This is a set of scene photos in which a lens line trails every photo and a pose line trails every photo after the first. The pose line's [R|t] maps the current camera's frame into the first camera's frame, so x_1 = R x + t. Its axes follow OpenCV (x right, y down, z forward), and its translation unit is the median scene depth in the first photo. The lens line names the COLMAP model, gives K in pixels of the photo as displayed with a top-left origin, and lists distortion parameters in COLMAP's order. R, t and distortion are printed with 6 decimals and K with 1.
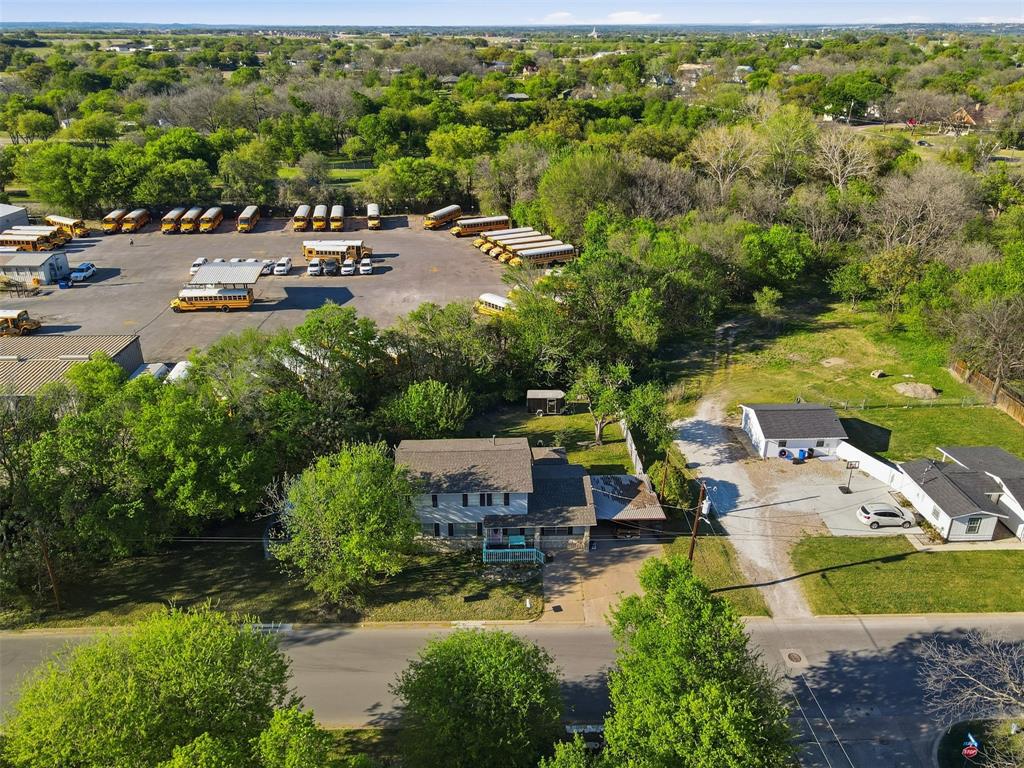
lens RADIAL K [[715.9, 0, 508.5], [0, 715.9, 382.4], [0, 0, 1]] dist [0.002353, 0.010528]
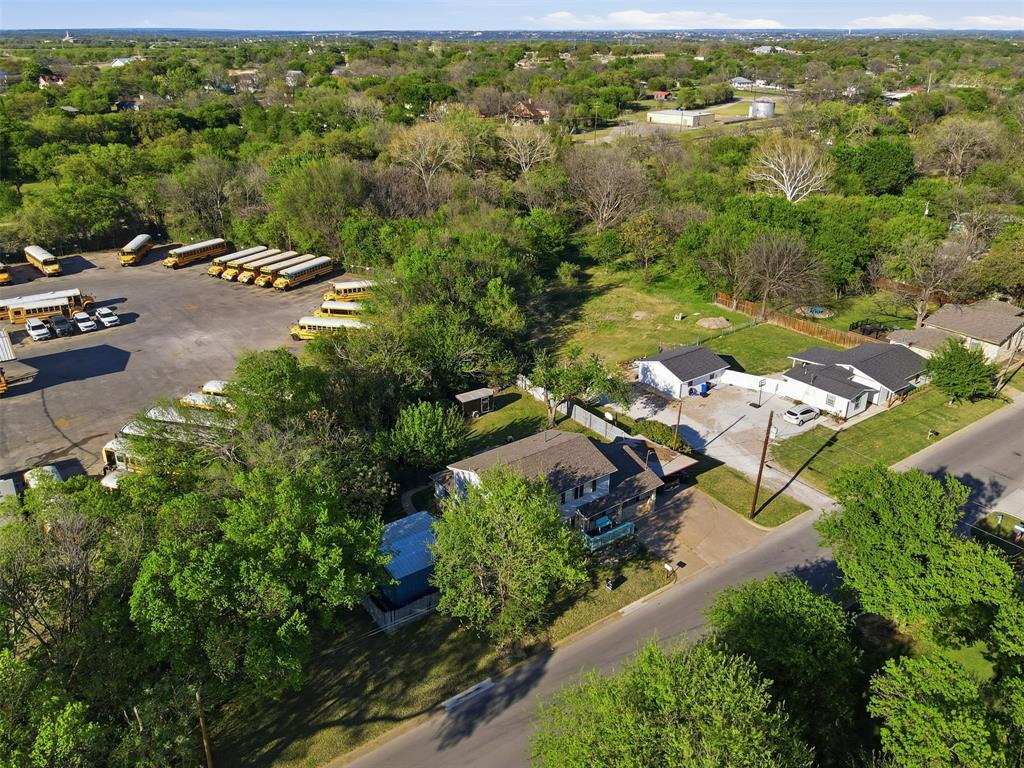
lens RADIAL K [[715.9, 0, 509.4], [0, 715.9, 386.2], [0, 0, 1]] dist [0.002353, 0.010528]
pose [[0.848816, -0.233815, 0.474175, -0.356067], [0.234274, 0.970372, 0.059117, -0.040670], [-0.473949, 0.060907, 0.878444, 0.094237]]
